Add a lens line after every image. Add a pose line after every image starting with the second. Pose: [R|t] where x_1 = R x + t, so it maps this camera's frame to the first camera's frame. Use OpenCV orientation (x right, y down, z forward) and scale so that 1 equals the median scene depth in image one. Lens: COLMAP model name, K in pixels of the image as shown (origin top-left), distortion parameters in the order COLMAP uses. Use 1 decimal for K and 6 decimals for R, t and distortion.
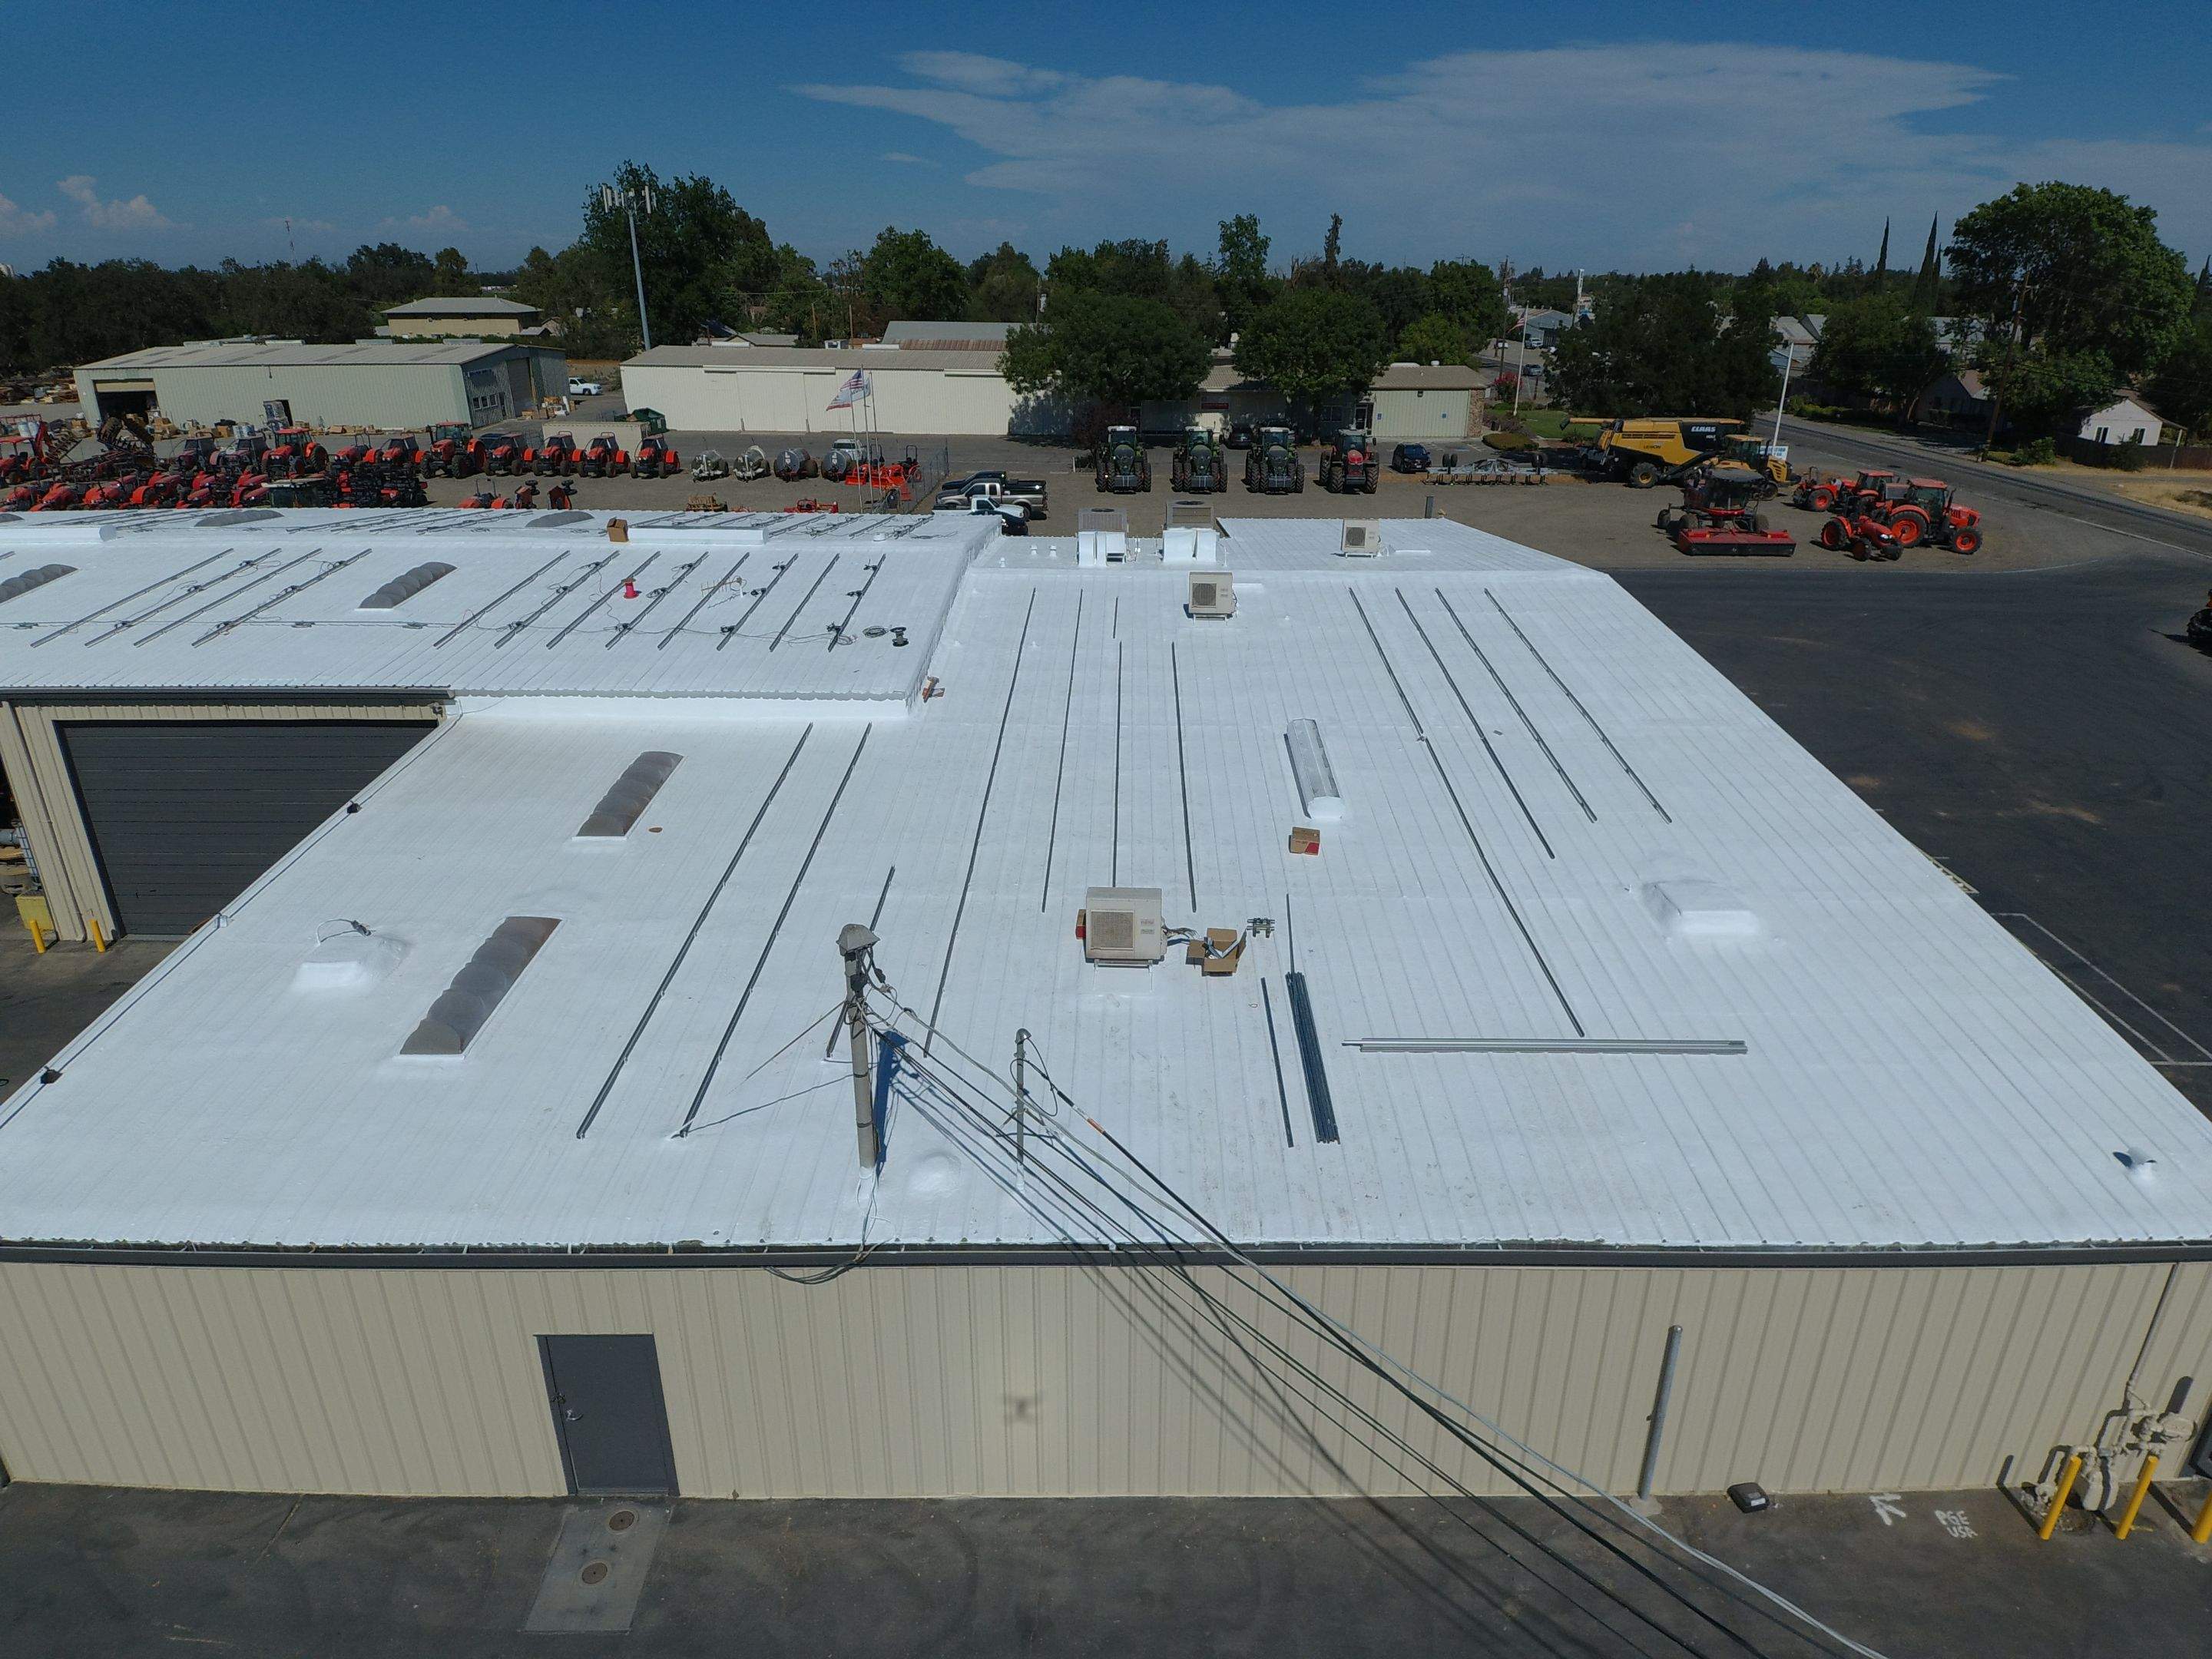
lens RADIAL K [[1314.1, 0, 1146.5], [0, 1314.1, 836.2], [0, 0, 1]] dist [0.086308, -0.112501]
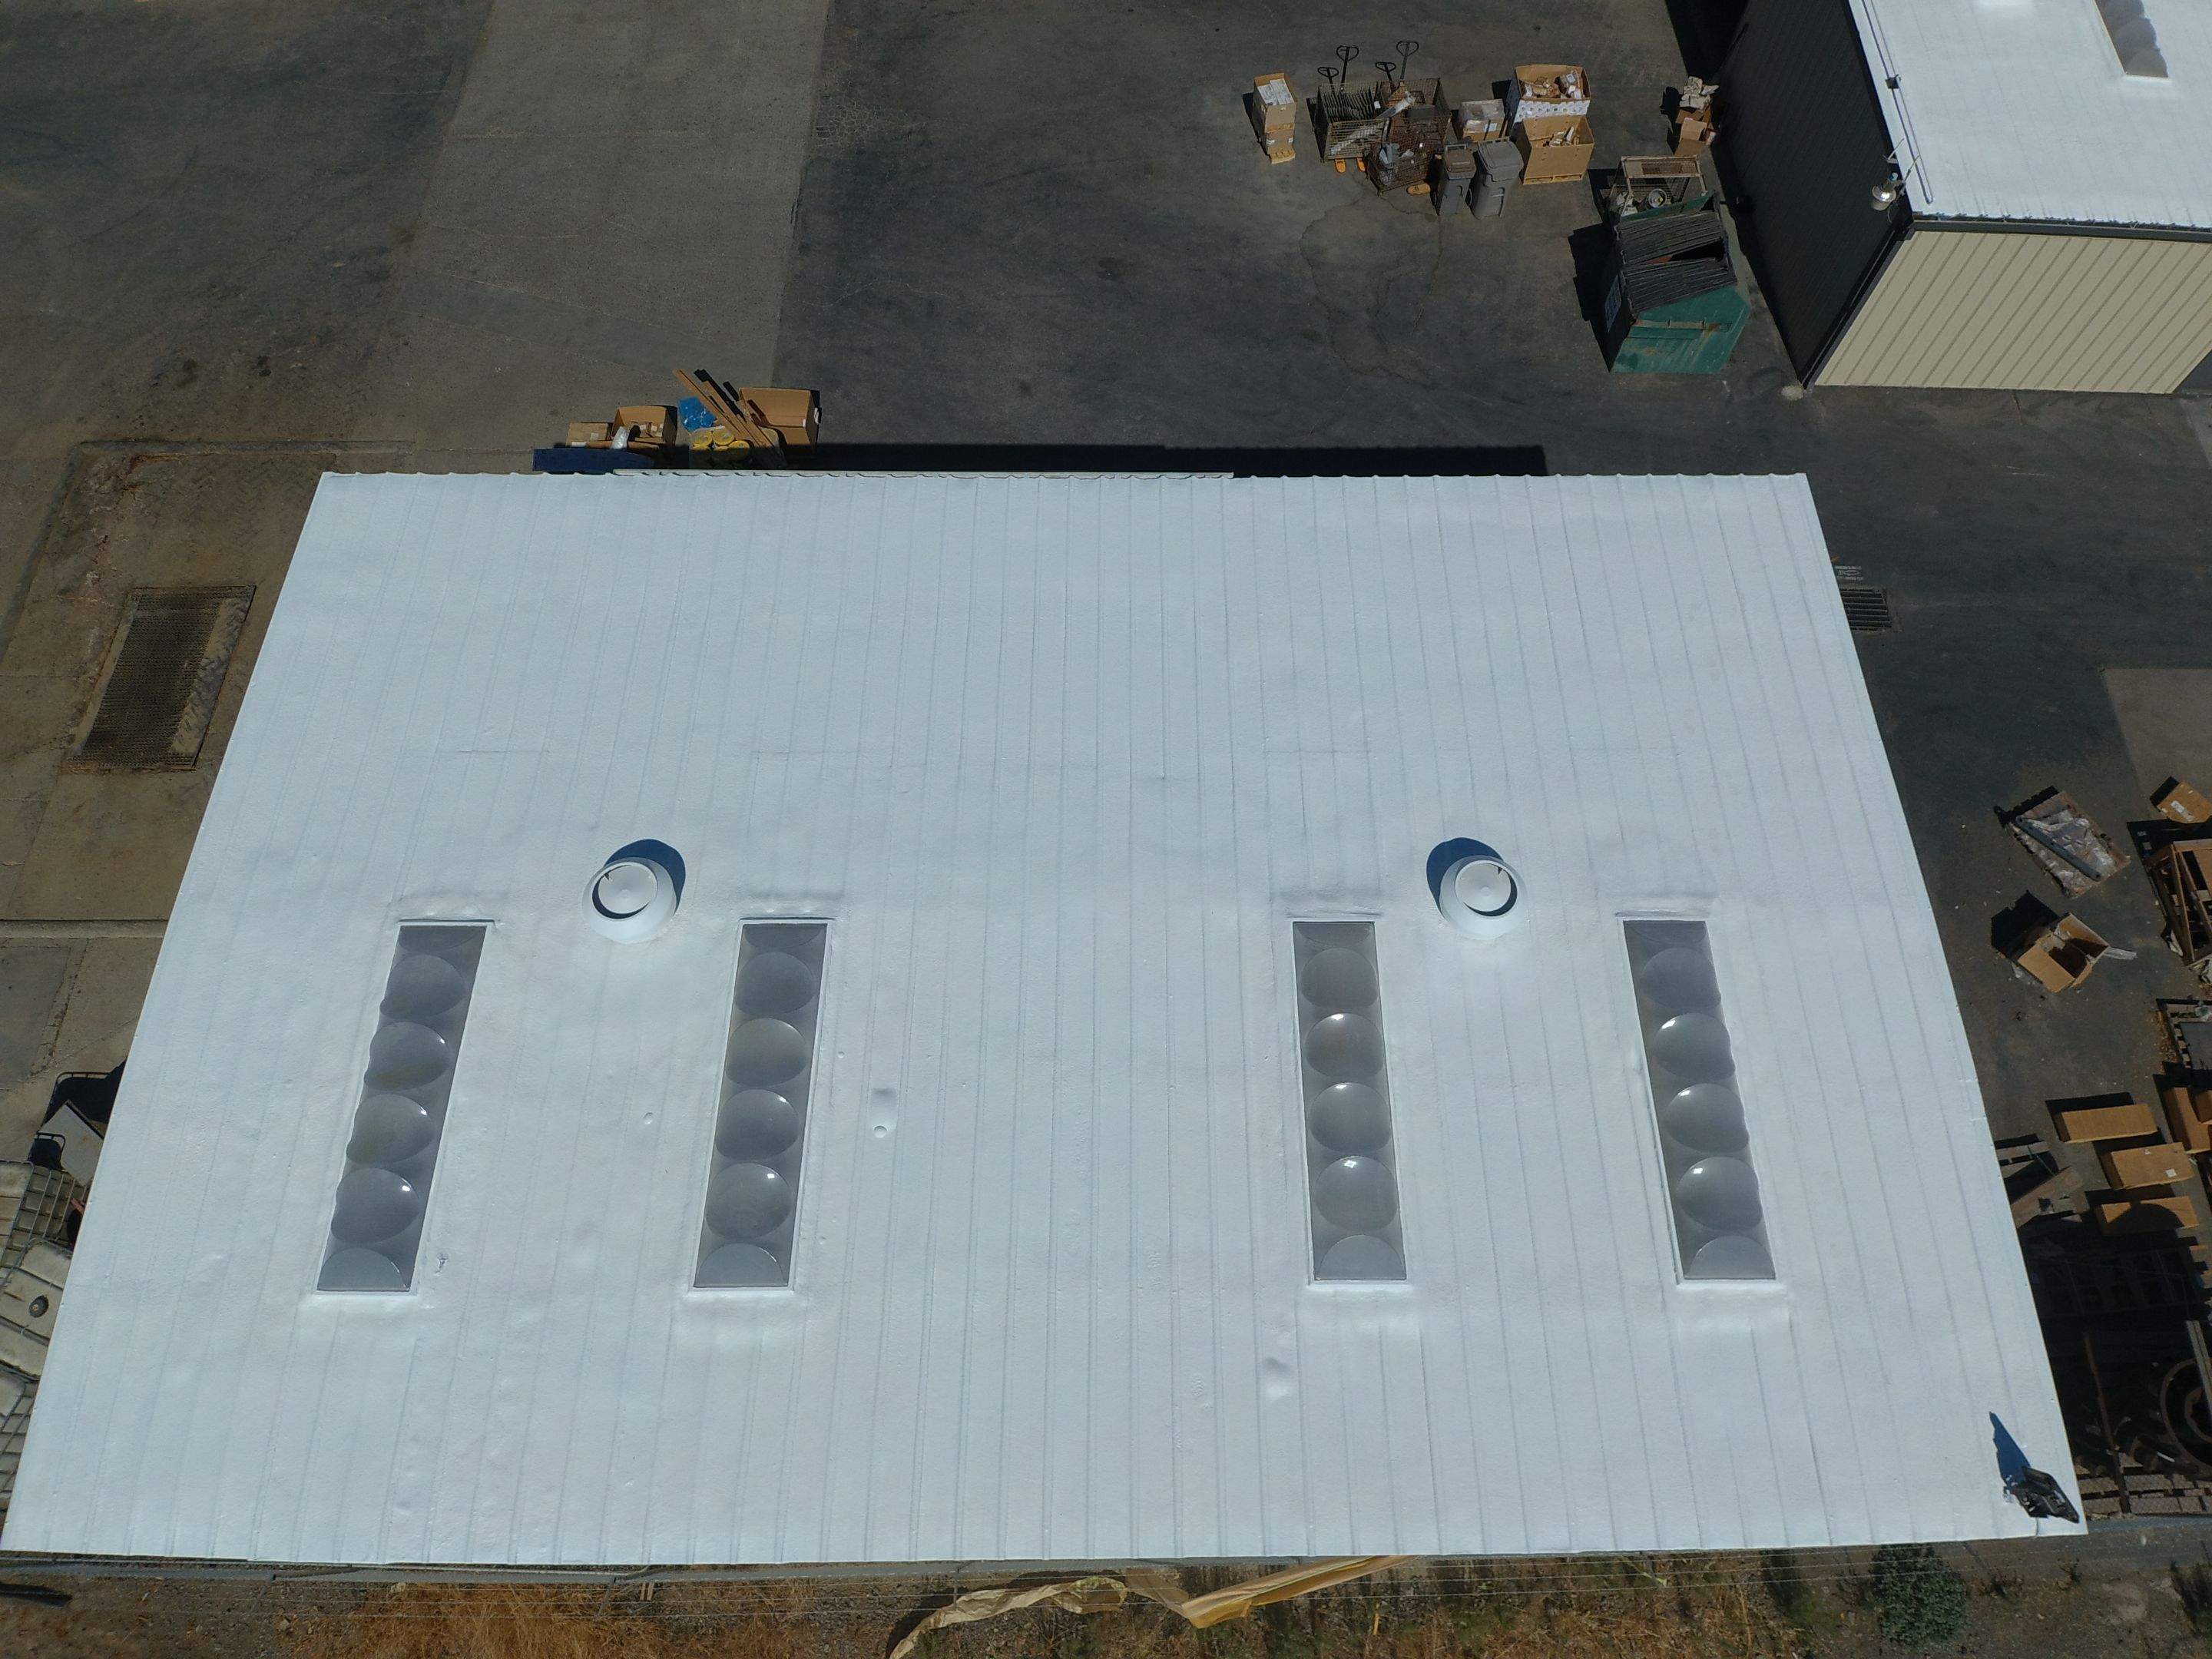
lens RADIAL K [[1326.3, 0, 1145.7], [0, 1326.3, 829.1], [0, 0, 1]] dist [0.056177, -0.083215]
pose [[0.999953, 0.008998, 0.003579, -0.265462], [-0.009108, 0.748235, 0.663372, -0.022086], [0.003291, -0.663373, 0.748281, -0.080063]]
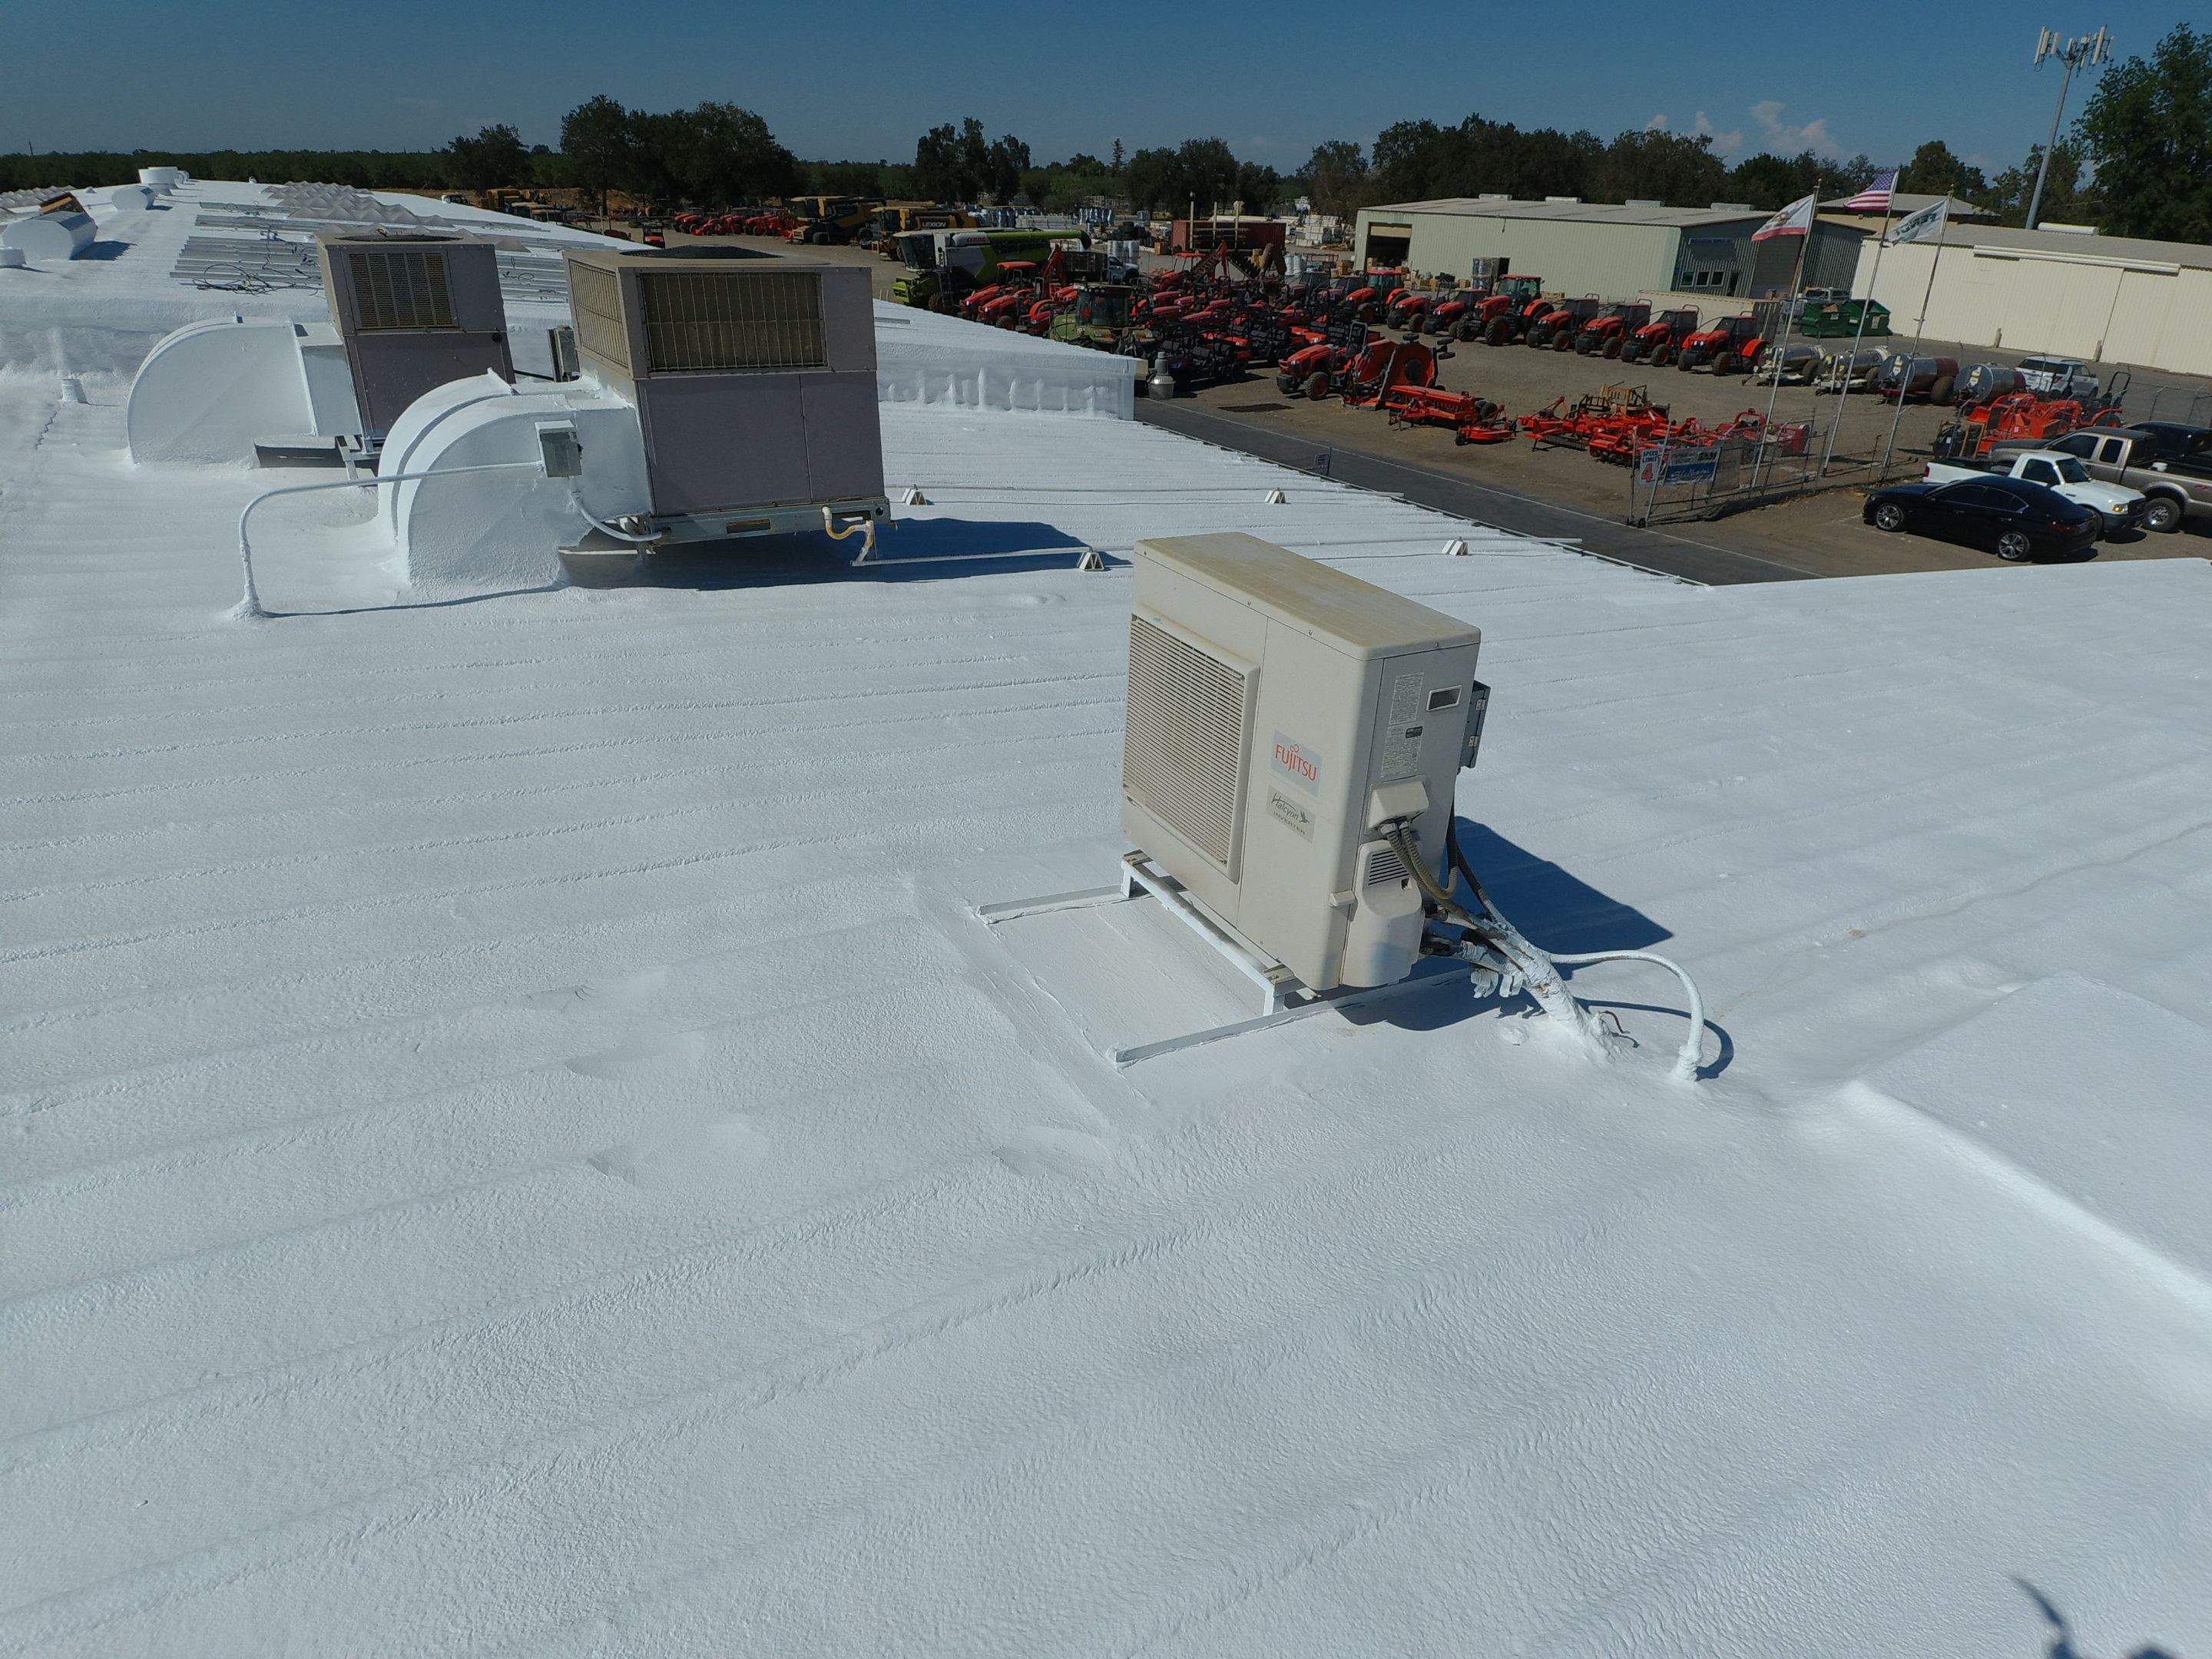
lens RADIAL K [[1325.8, 0, 1144.8], [0, 1325.8, 824.3], [0, 0, 1]] dist [0.086381, -0.113093]
pose [[0.521192, 0.379450, -0.764445, 0.094717], [-0.356214, 0.910690, 0.209179, -0.099085], [0.775545, 0.163284, 0.609810, 0.388521]]
